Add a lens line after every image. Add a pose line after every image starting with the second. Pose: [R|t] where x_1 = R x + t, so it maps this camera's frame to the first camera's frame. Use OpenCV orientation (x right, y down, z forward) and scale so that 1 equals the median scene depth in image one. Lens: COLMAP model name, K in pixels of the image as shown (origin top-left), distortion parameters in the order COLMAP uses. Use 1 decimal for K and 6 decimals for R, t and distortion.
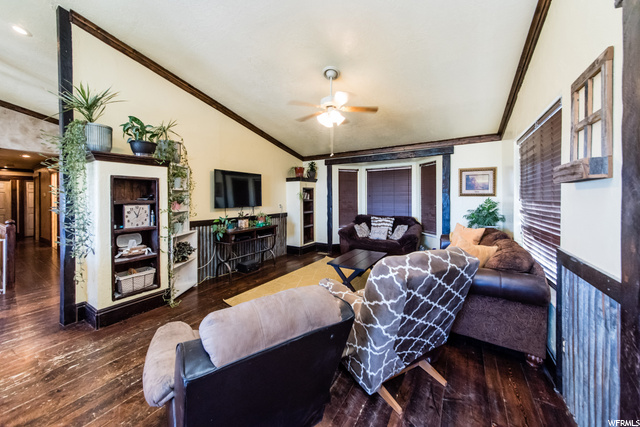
lens RADIAL K [[218.5, 0, 324.6], [0, 218.5, 195.9], [0, 0, 1]] dist [-0.000017, -0.000038]
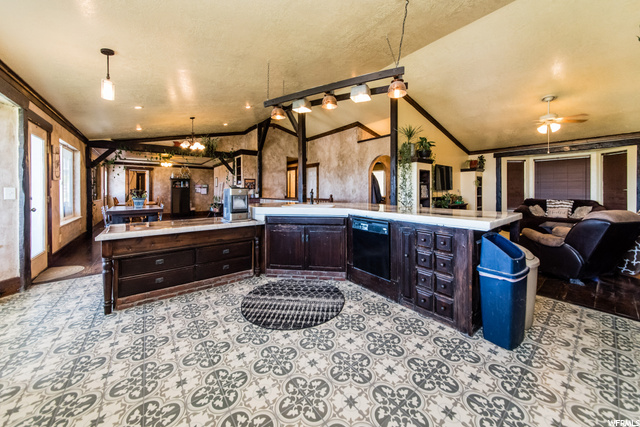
lens RADIAL K [[226.6, 0, 322.6], [0, 226.6, 190.4], [0, 0, 1]] dist [-0.000830, -0.000100]
pose [[0.946196, 0.004492, -0.323564, -0.547319], [-0.001572, 0.999956, 0.009283, 0.036255], [0.323591, -0.008275, 0.946161, -0.566639]]
